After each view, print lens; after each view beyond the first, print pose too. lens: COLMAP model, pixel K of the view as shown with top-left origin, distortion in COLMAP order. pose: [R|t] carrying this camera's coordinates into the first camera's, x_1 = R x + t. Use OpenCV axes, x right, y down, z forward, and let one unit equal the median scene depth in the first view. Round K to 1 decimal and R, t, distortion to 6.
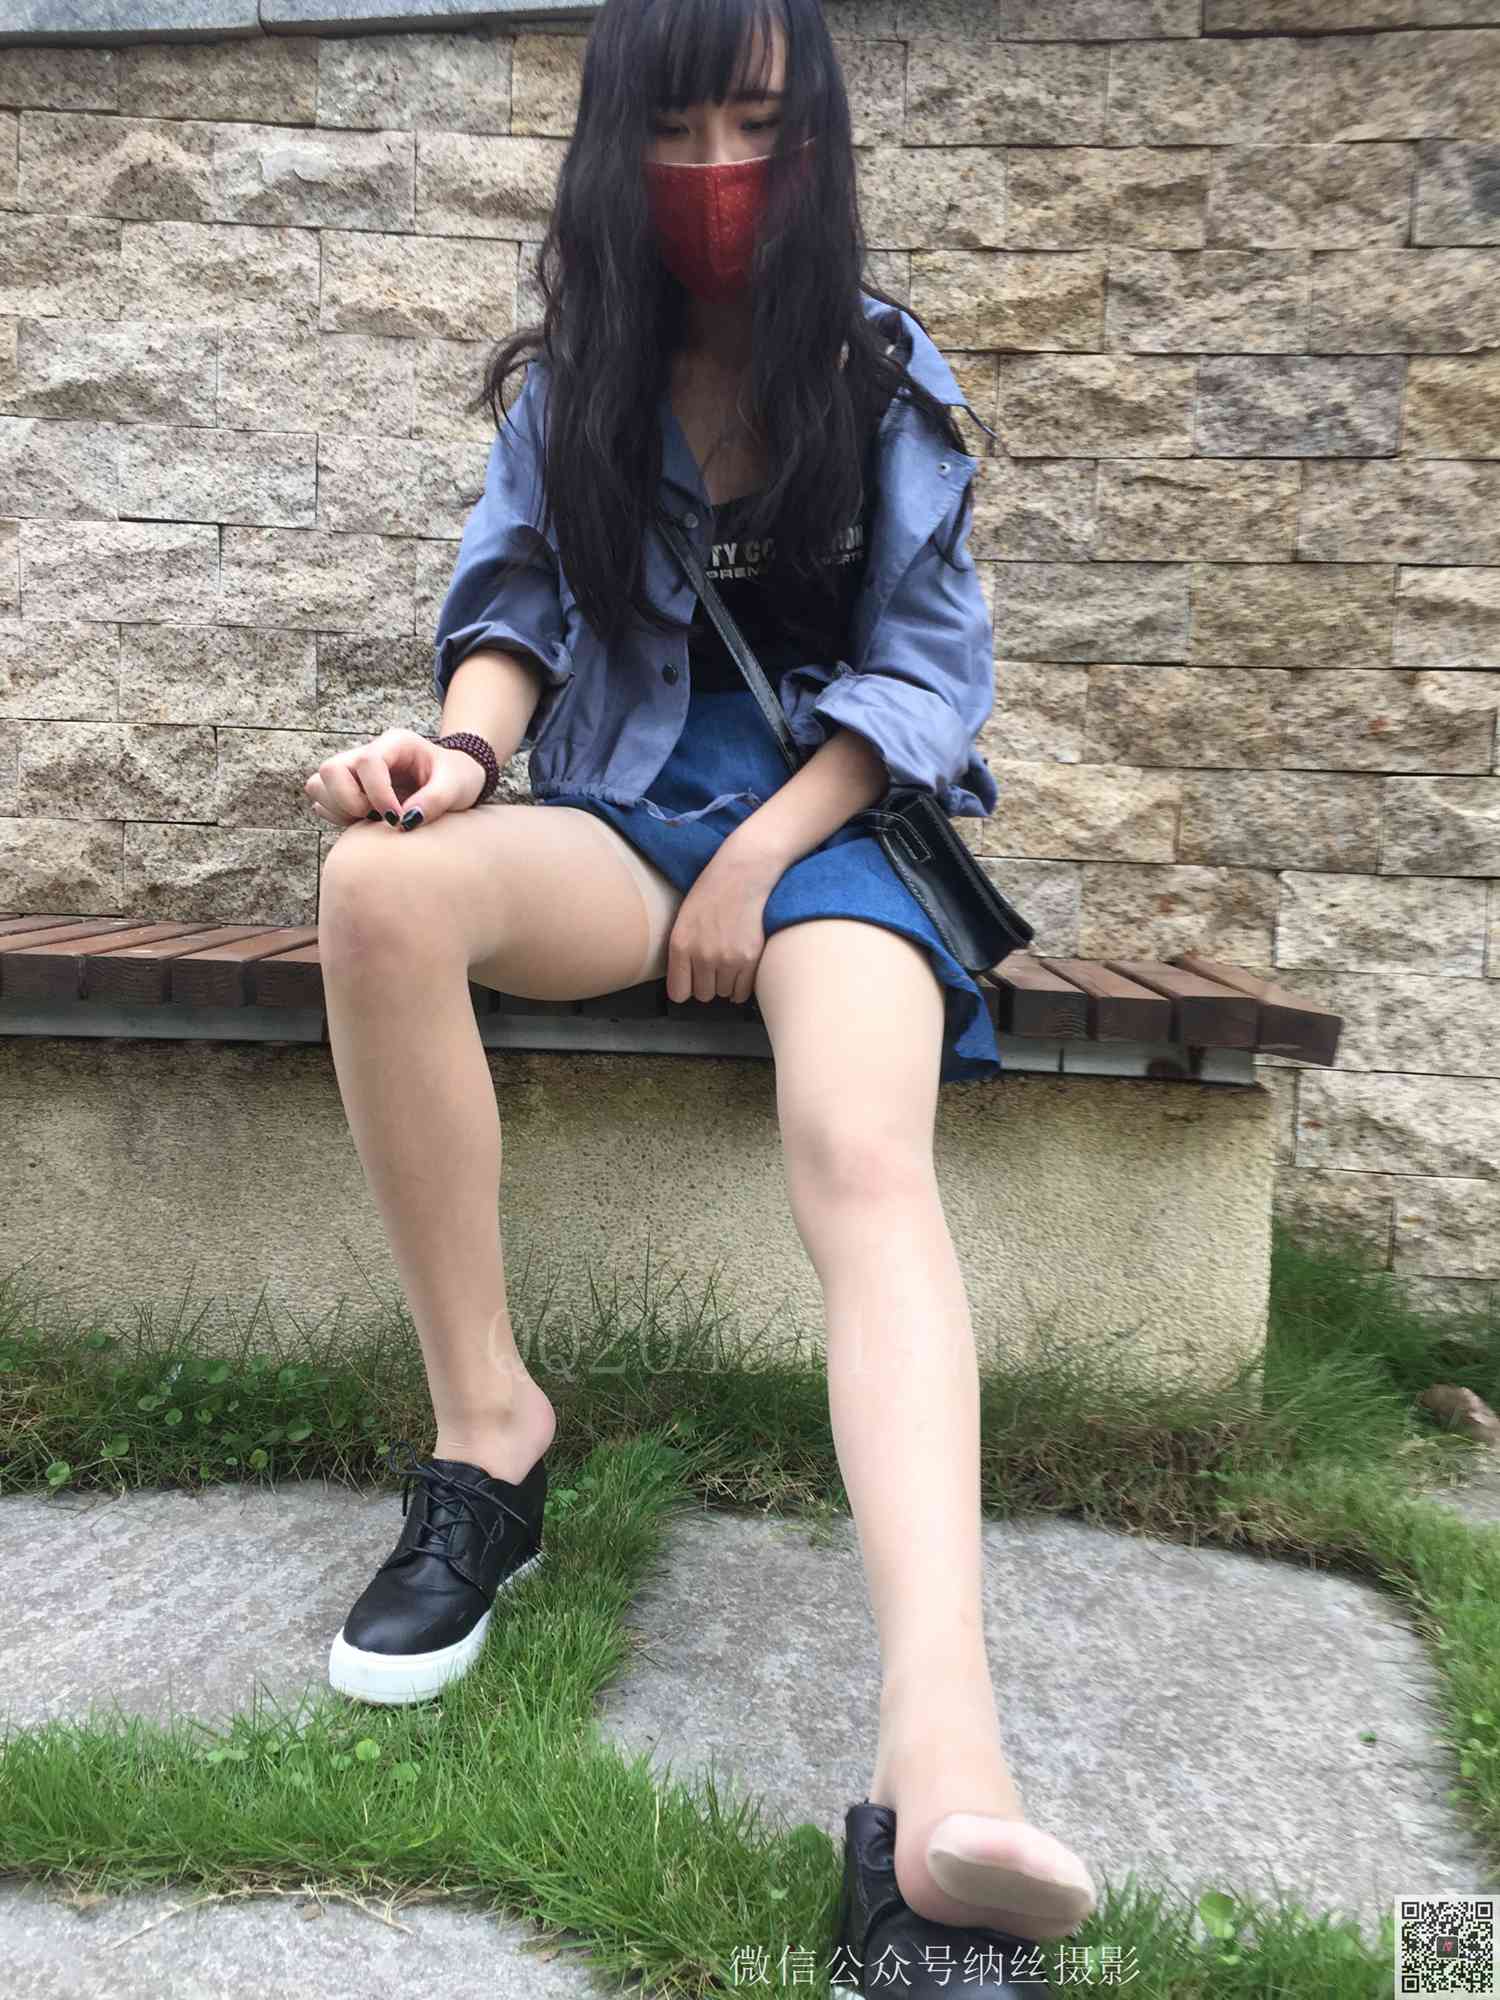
lens RADIAL K [[1708.2, 0, 749.6], [0, 1708.2, 999.8], [0, 0, 1]] dist [0.070671, -0.099649]
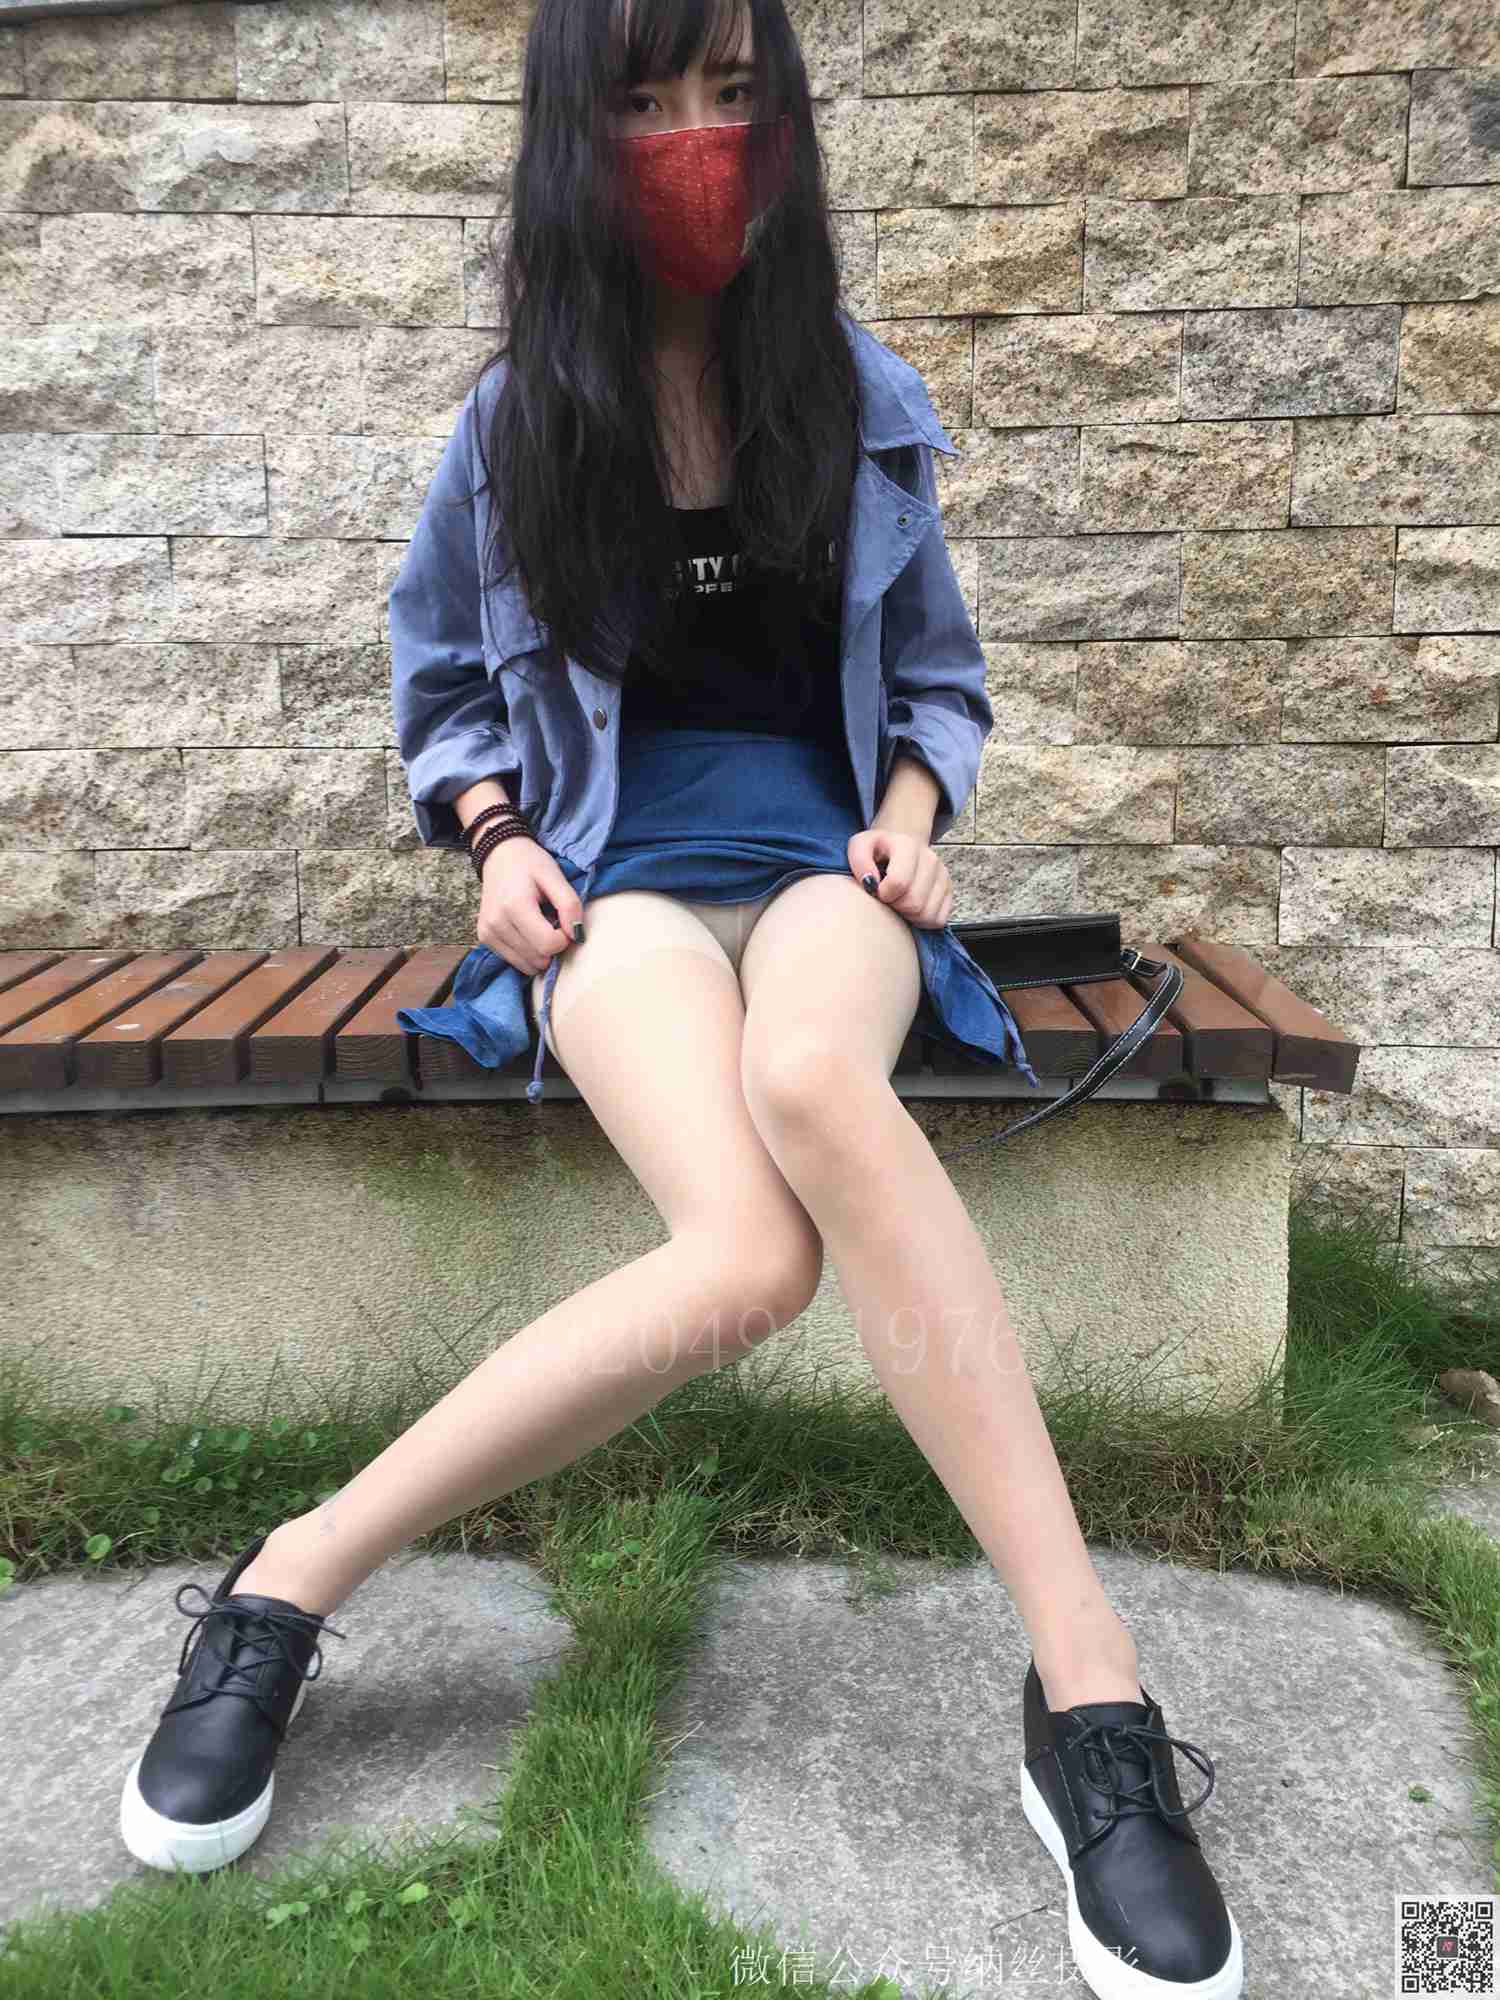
lens RADIAL K [[1708.2, 0, 747.7], [0, 1708.2, 999.9], [0, 0, 1]] dist [0.070671, -0.099649]
pose [[0.998677, -0.050015, 0.011936, -0.010802], [0.048833, 0.995229, 0.084461, -0.086112], [-0.016104, -0.083766, 0.996355, 0.020367]]
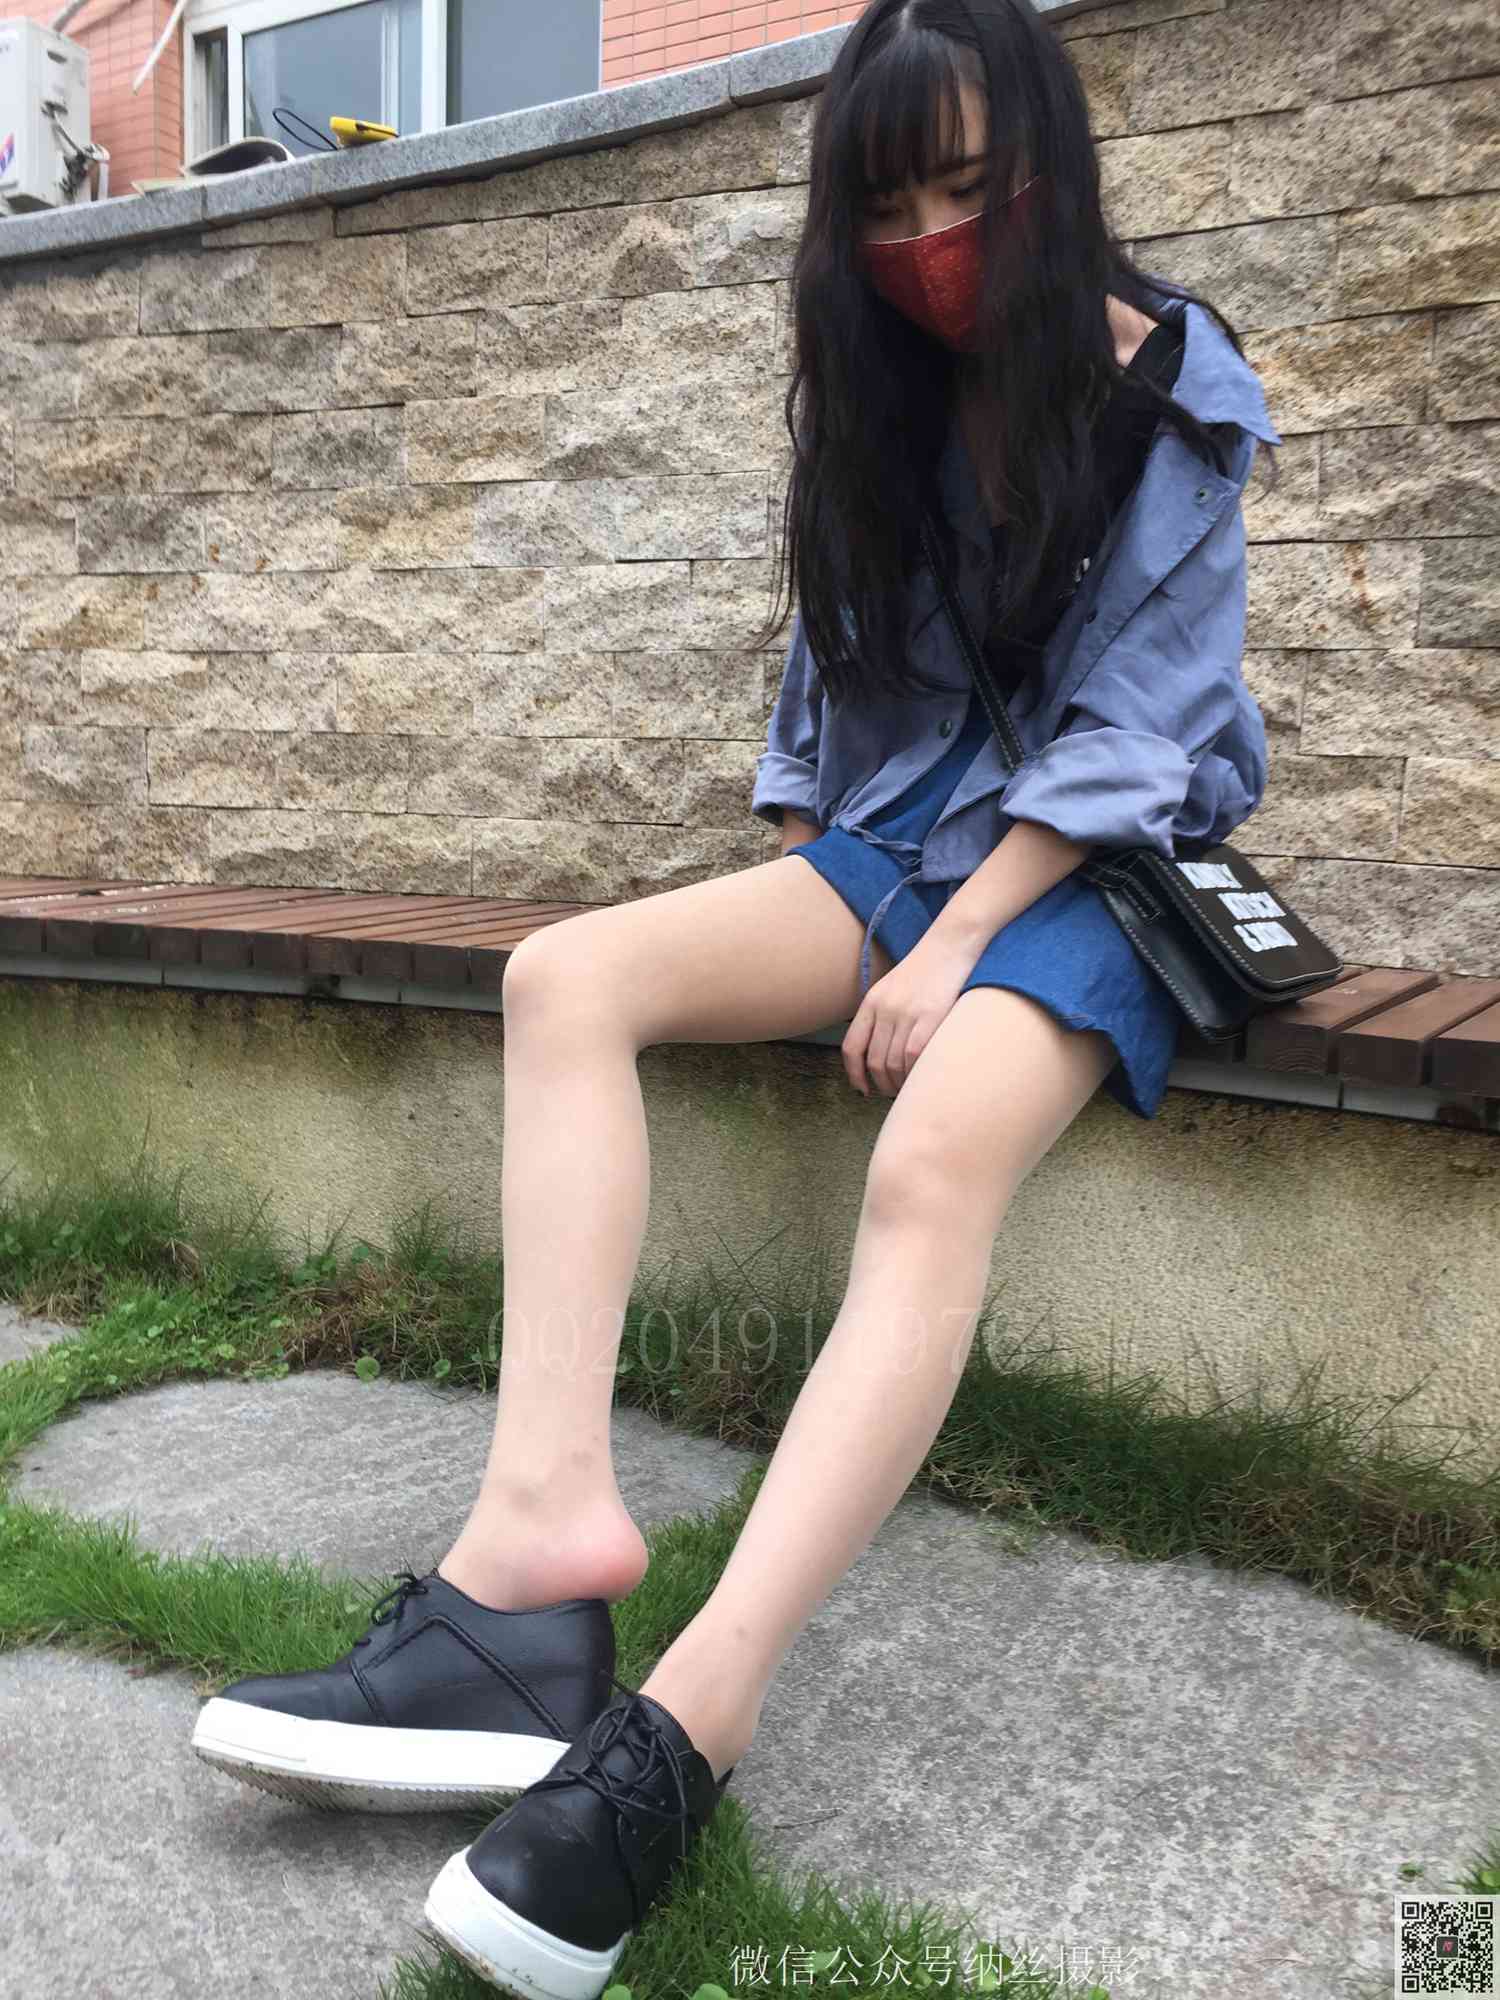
lens RADIAL K [[1708.2, 0, 750.1], [0, 1708.2, 995.6], [0, 0, 1]] dist [0.070671, -0.099649]
pose [[0.884387, 0.050022, -0.464067, 0.265977], [-0.037929, 0.998655, 0.035363, -0.032330], [0.465211, -0.013673, 0.885094, 0.019599]]
